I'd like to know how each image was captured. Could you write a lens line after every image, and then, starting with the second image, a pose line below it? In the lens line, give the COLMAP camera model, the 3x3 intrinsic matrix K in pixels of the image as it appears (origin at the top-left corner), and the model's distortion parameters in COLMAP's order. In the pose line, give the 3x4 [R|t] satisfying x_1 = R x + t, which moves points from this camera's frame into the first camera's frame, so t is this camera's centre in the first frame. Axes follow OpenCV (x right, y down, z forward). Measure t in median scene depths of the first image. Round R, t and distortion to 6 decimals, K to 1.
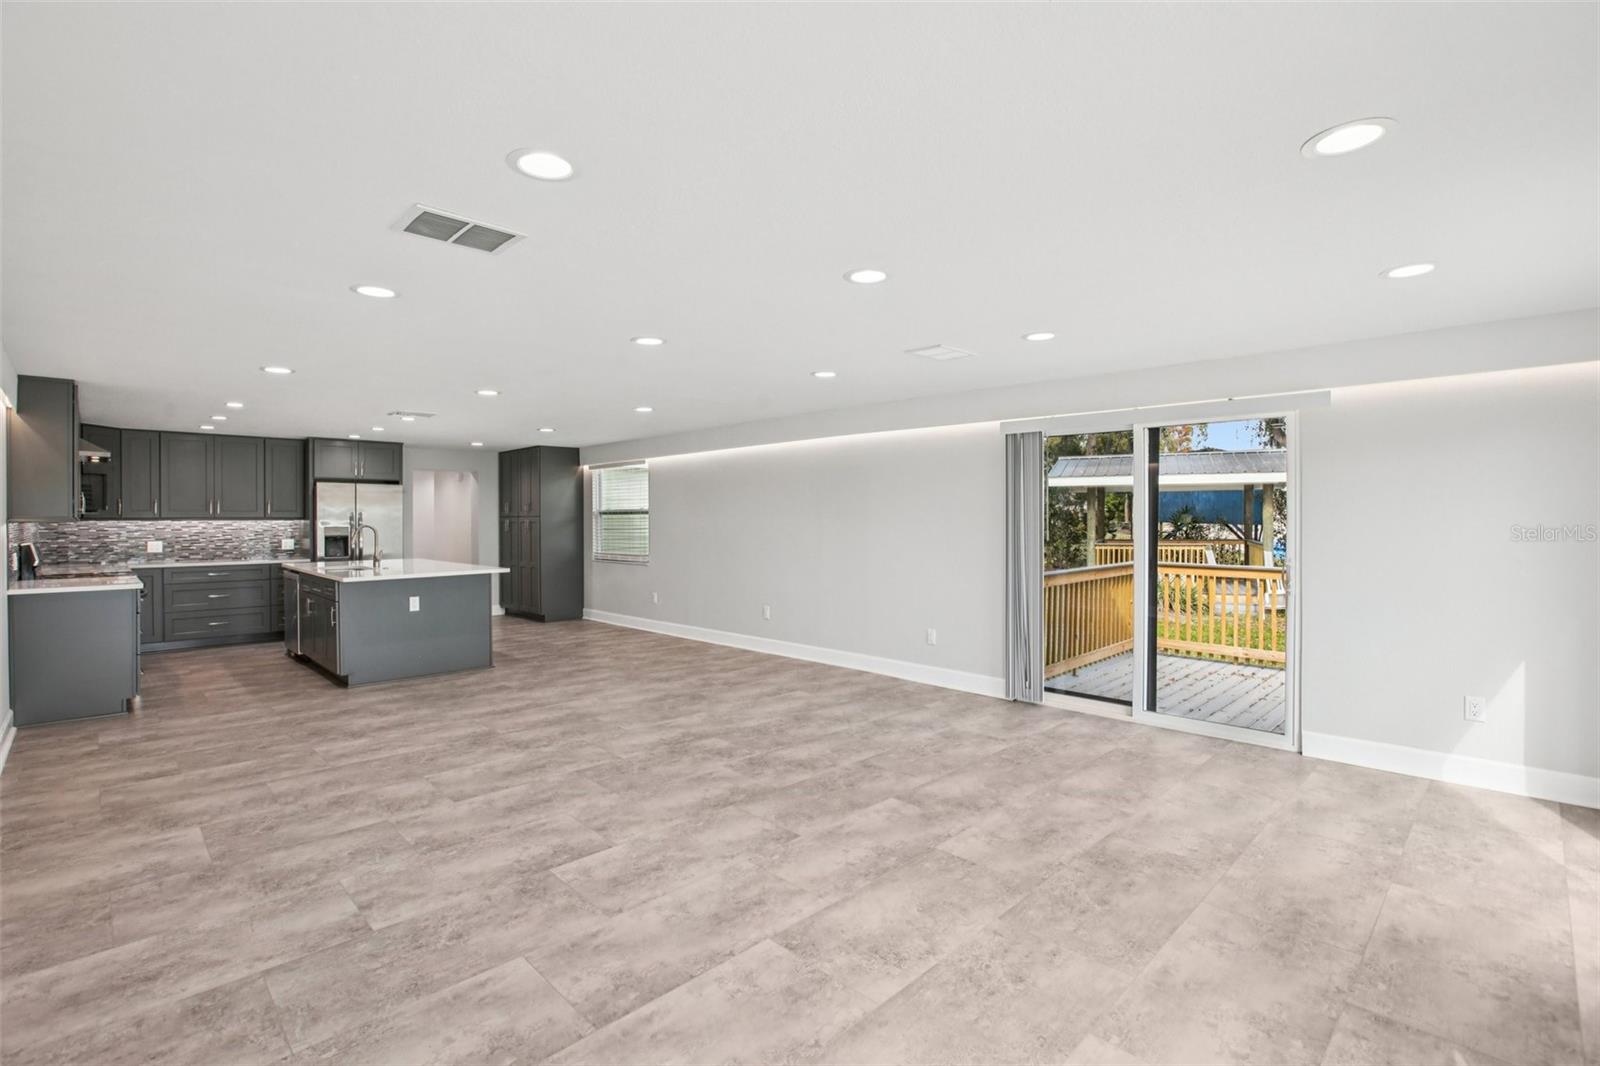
lens RADIAL K [[740.6, 0, 792.2], [0, 740.6, 519.5], [0, 0, 1]] dist [-0.041570, 0.013607]
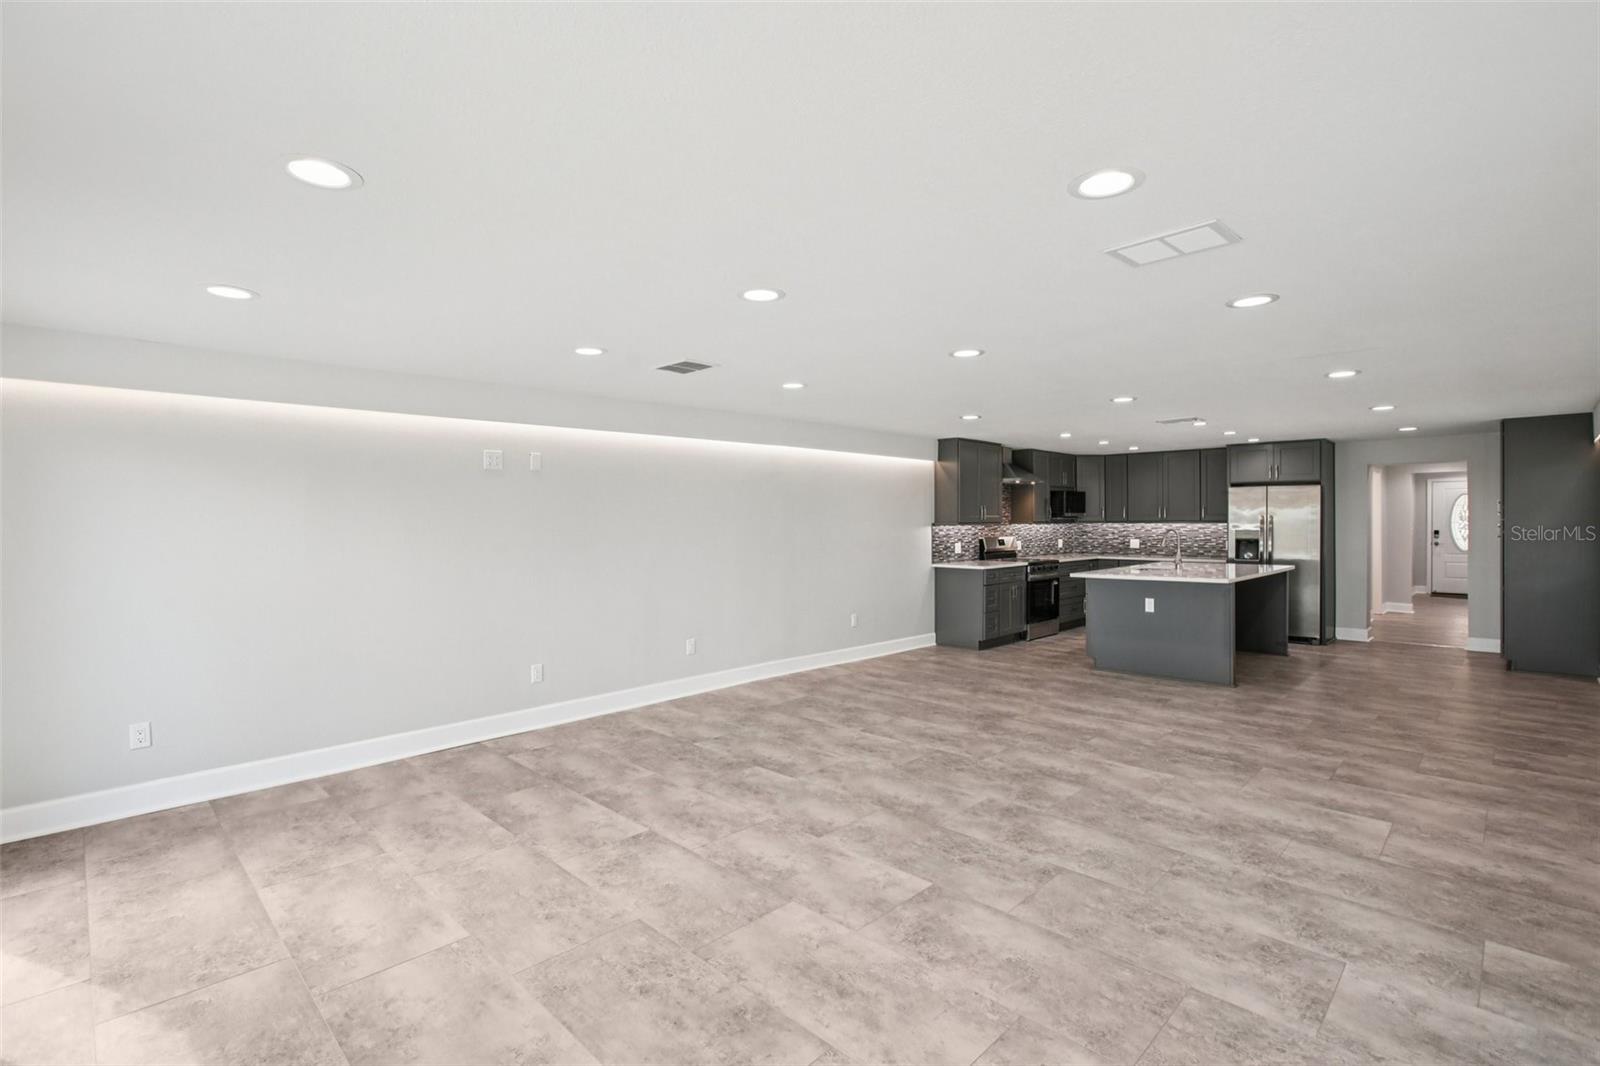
lens RADIAL K [[740.6, 0, 792.2], [0, 740.6, 519.5], [0, 0, 1]] dist [-0.041570, 0.013607]
pose [[0.006901, -0.002089, -0.999974, 0.859531], [0.004269, 0.999989, -0.002059, -0.010669], [0.999967, -0.004254, 0.006910, 0.789981]]
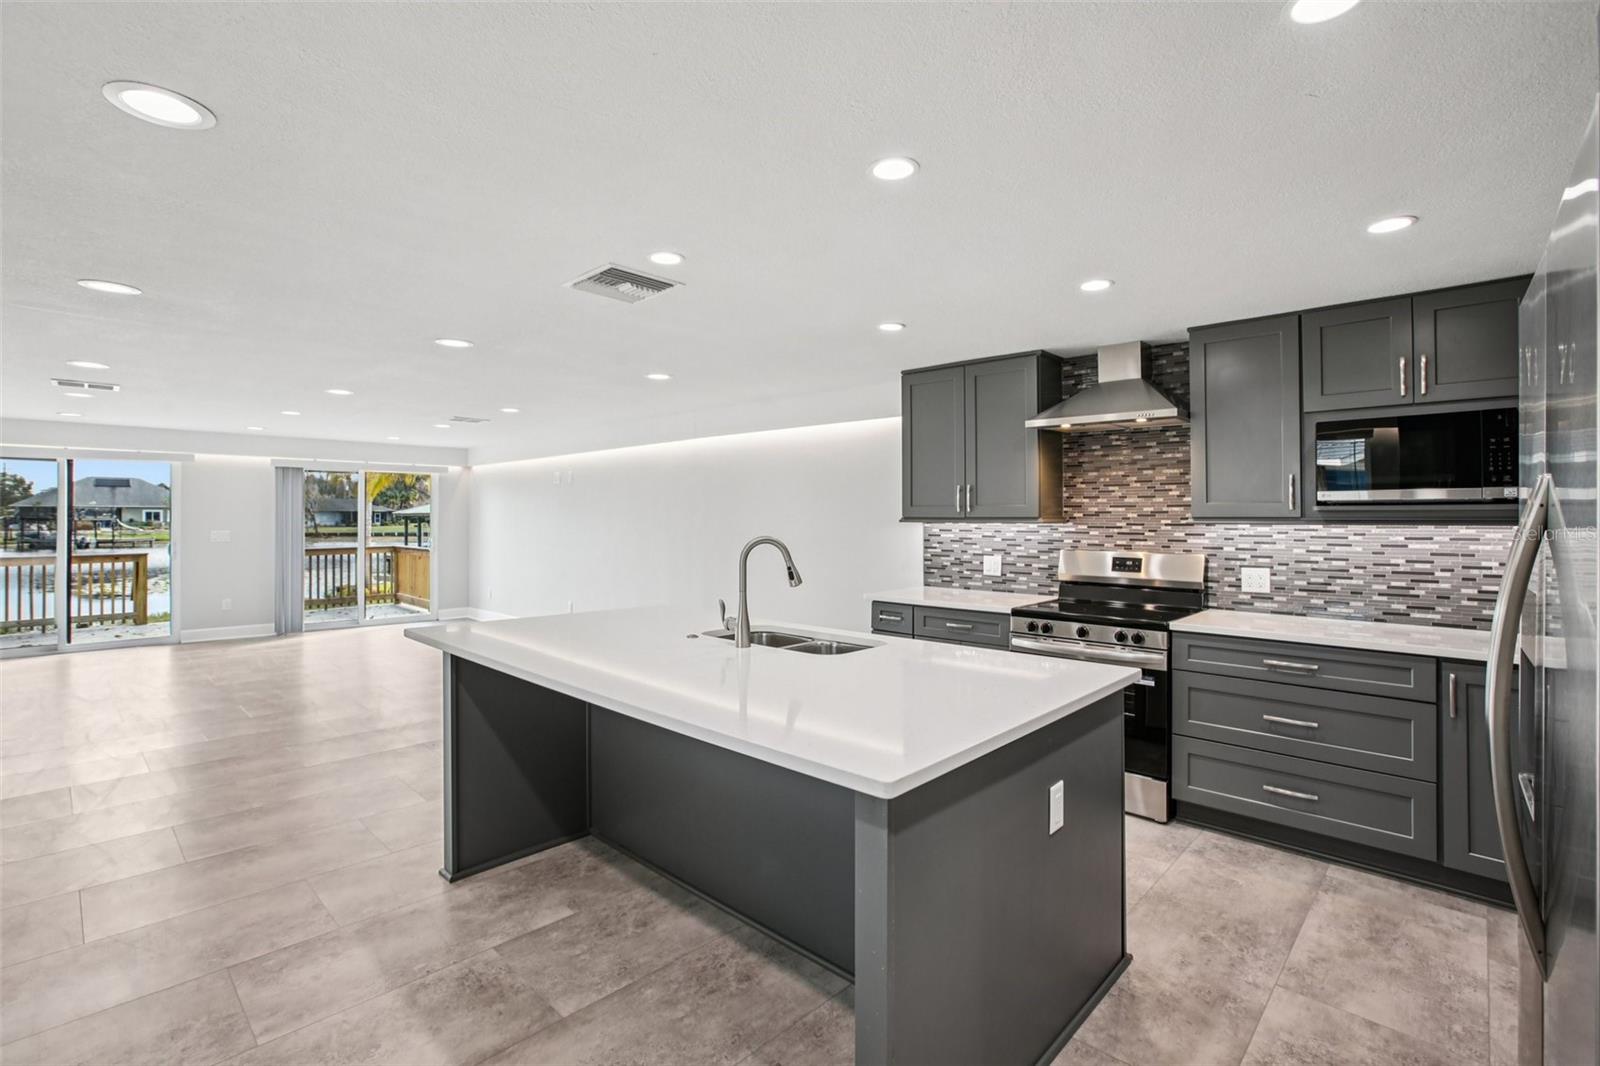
lens RADIAL K [[728.7, 0, 804.9], [0, 728.7, 503.2], [0, 0, 1]] dist [-0.052905, 0.019368]
pose [[-0.998763, 0.000372, -0.049727, -1.059298], [0.001166, 0.999872, -0.015950, -0.009153], [0.049715, -0.015988, -0.998635, 2.515291]]
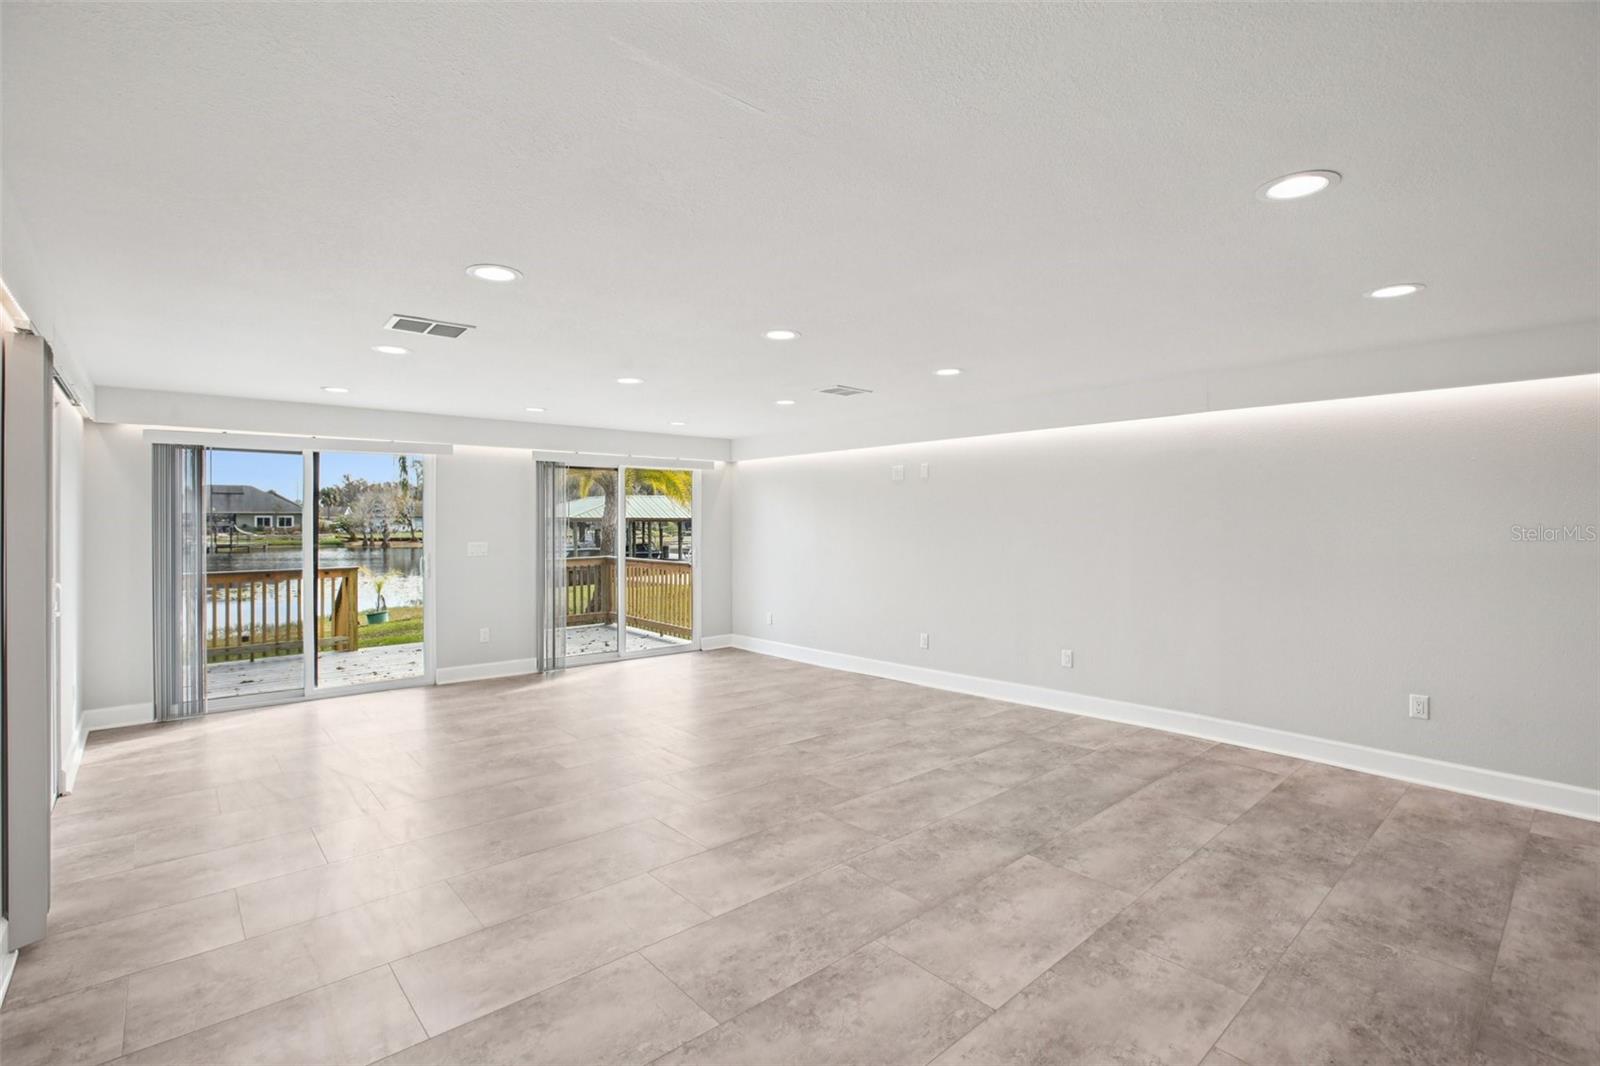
lens RADIAL K [[728.7, 0, 804.9], [0, 728.7, 503.2], [0, 0, 1]] dist [-0.052905, 0.019368]
pose [[-0.999195, 0.006419, 0.039608, -0.269921], [0.005610, 0.999774, -0.020510, -0.015189], [-0.039731, -0.020271, -0.999005, 1.991734]]
